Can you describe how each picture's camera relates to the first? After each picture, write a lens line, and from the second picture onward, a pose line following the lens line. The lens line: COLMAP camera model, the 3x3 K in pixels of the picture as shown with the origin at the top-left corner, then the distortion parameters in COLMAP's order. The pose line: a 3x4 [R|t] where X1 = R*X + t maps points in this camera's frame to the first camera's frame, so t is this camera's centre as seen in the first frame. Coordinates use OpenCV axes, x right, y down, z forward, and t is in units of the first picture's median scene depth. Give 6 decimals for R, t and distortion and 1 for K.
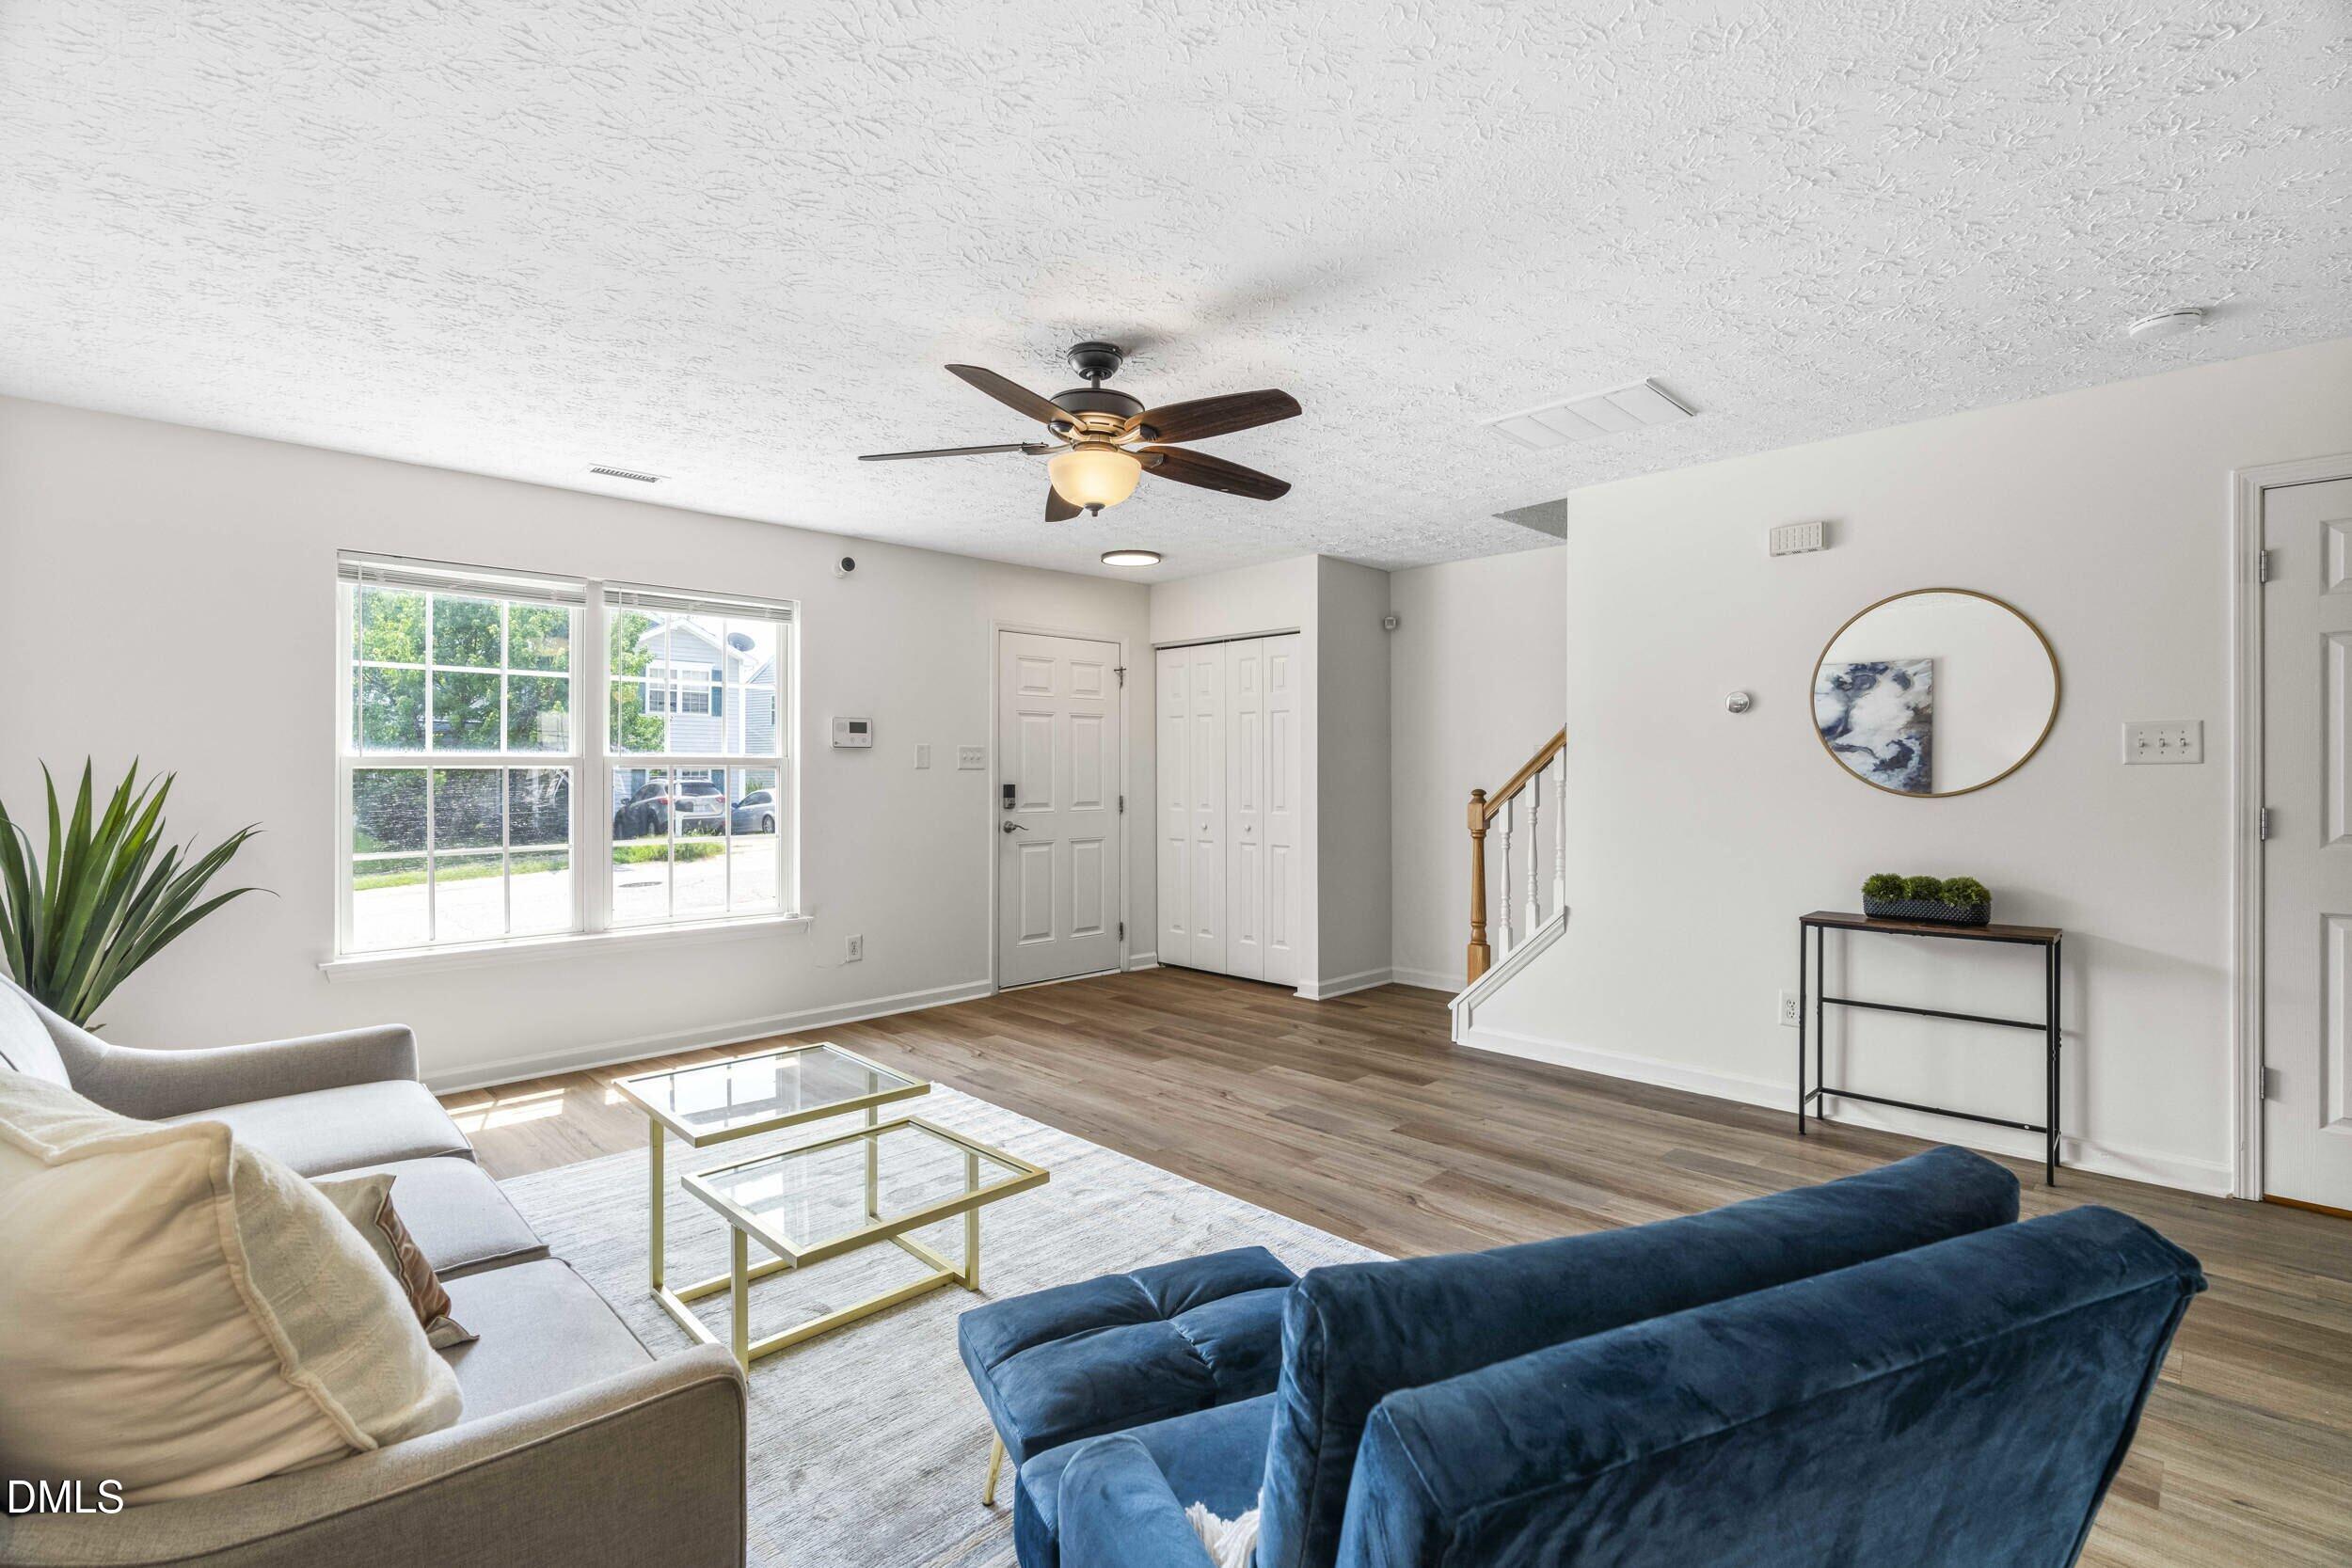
lens RADIAL K [[1061.9, 0, 1188.4], [0, 1061.9, 779.2], [0, 0, 1]] dist [-0.002082, 0.000184]
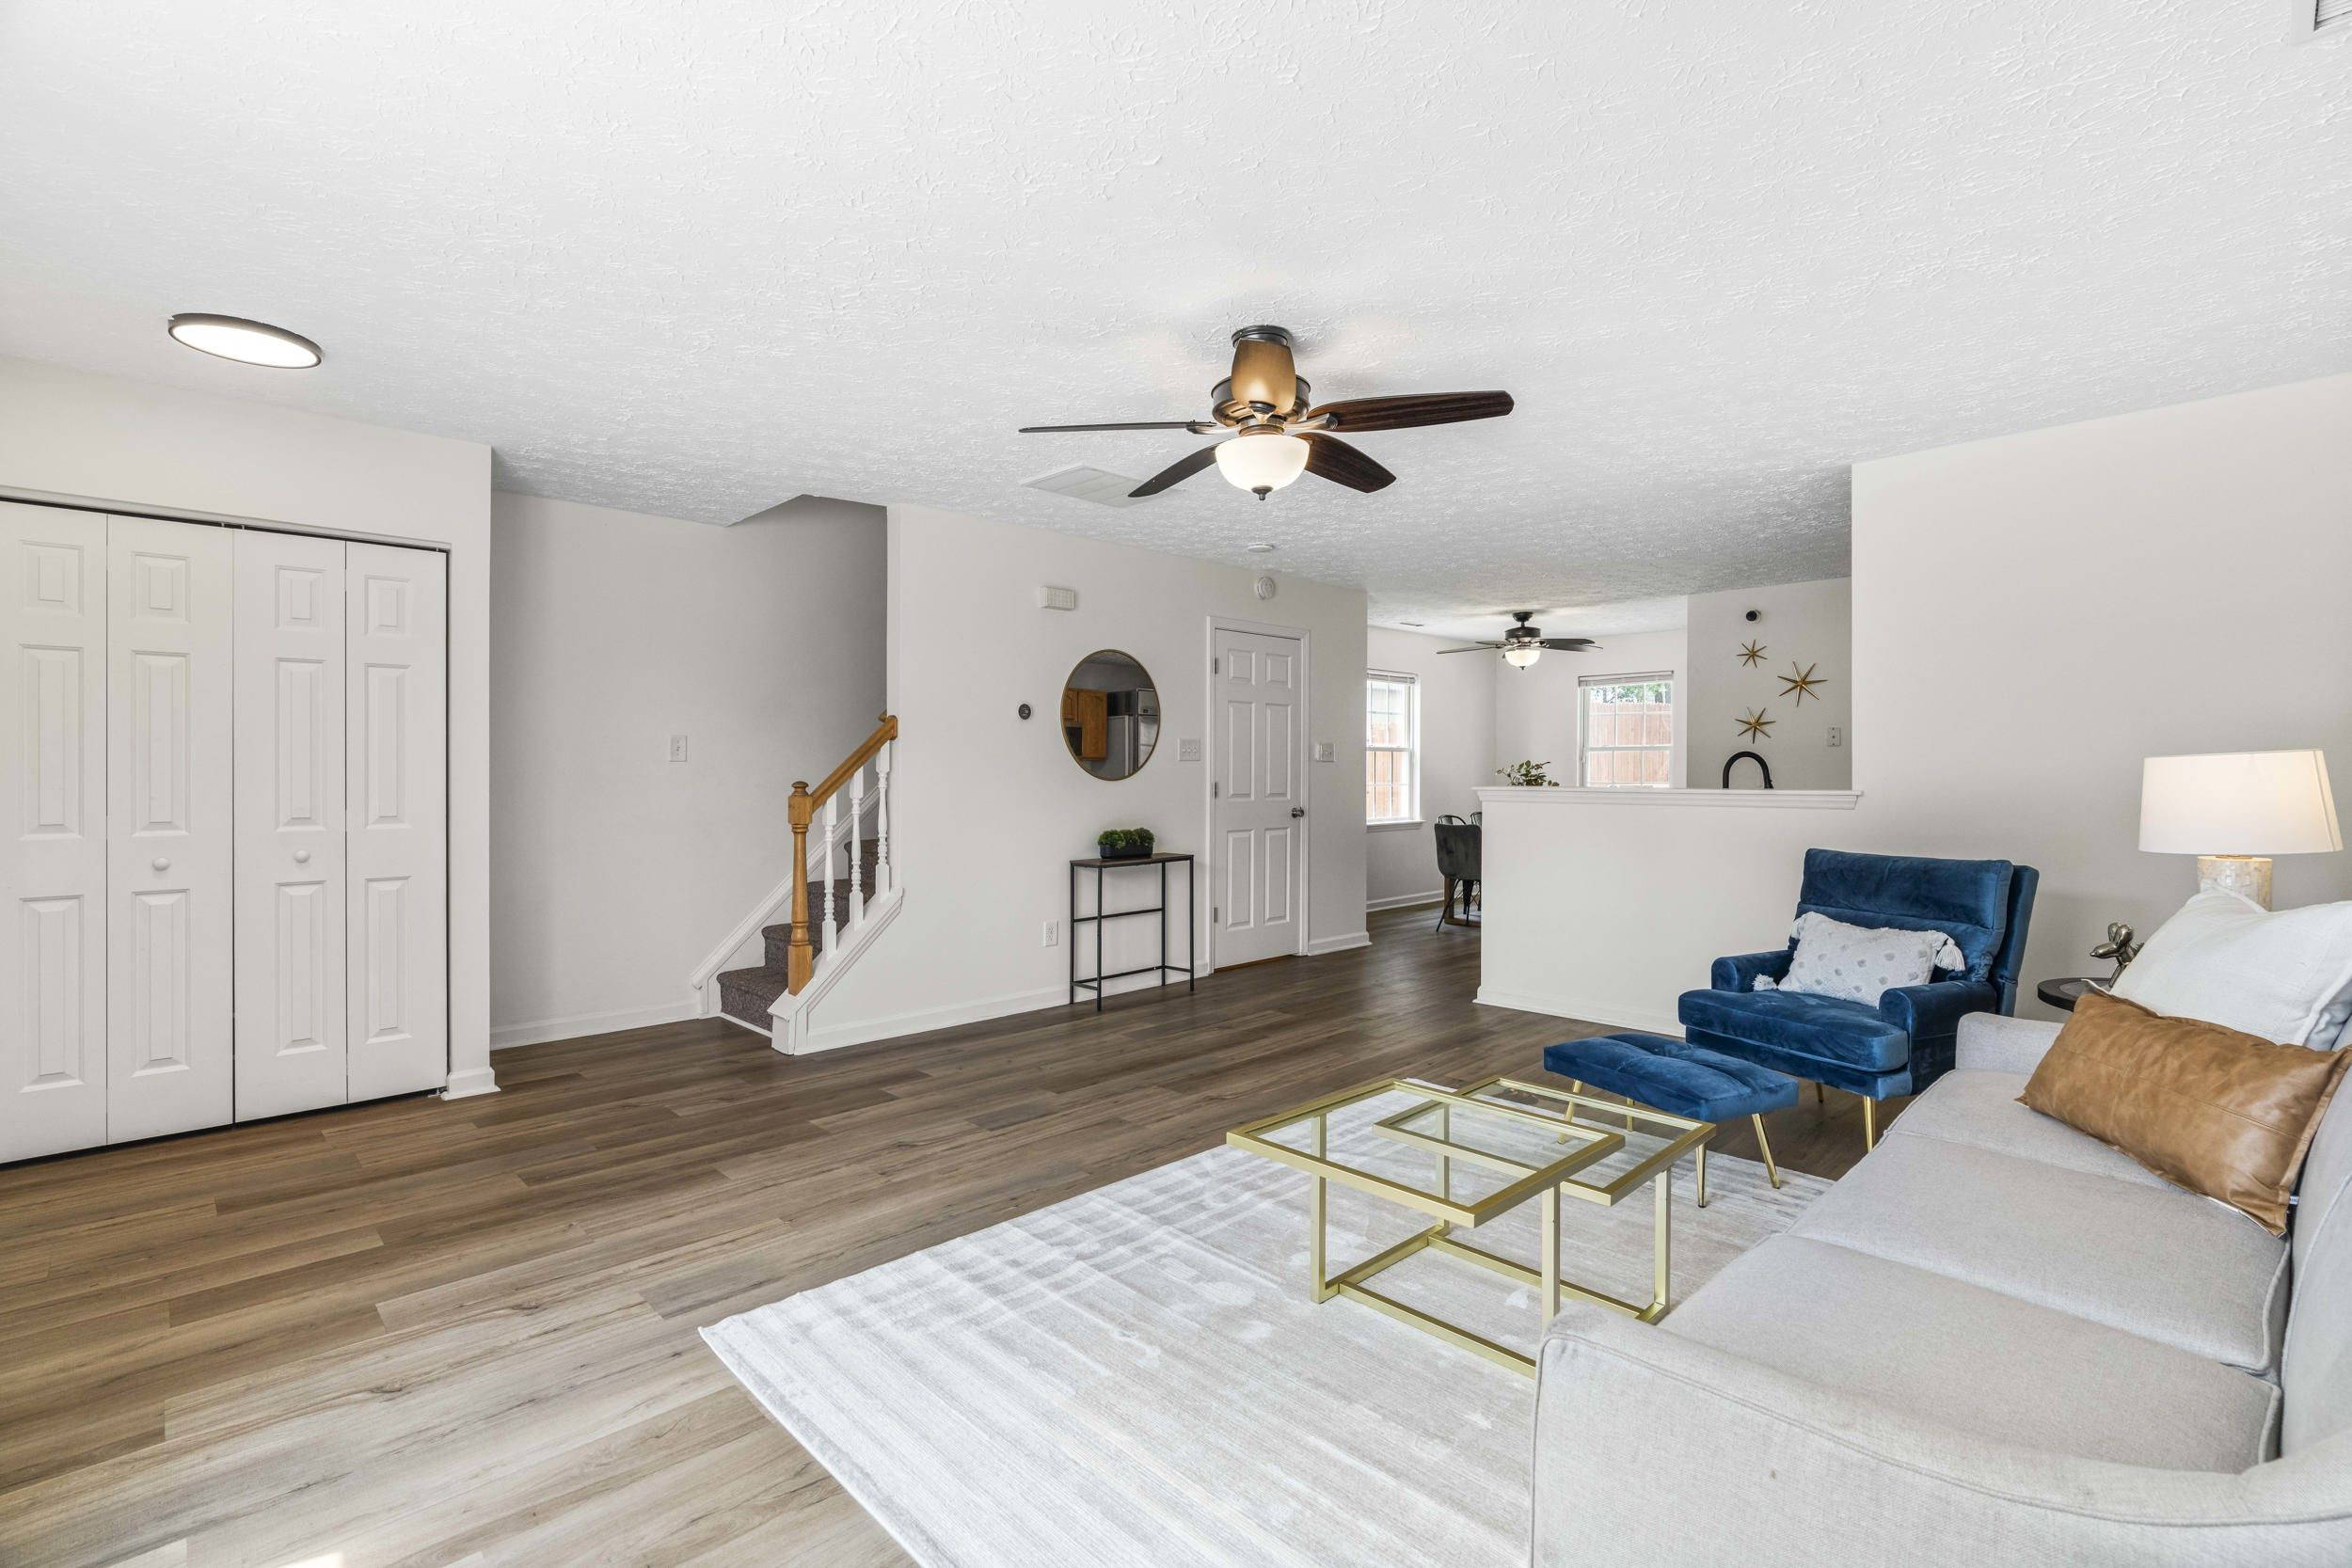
lens RADIAL K [[1061.9, 0, 1171.9], [0, 1061.9, 776.0], [0, 0, 1]] dist [-0.002082, 0.000184]
pose [[0.028042, -0.005473, 0.999592, -0.797343], [0.006991, 0.999962, 0.005279, 0.001682], [-0.999582, 0.006840, 0.028079, 0.764276]]
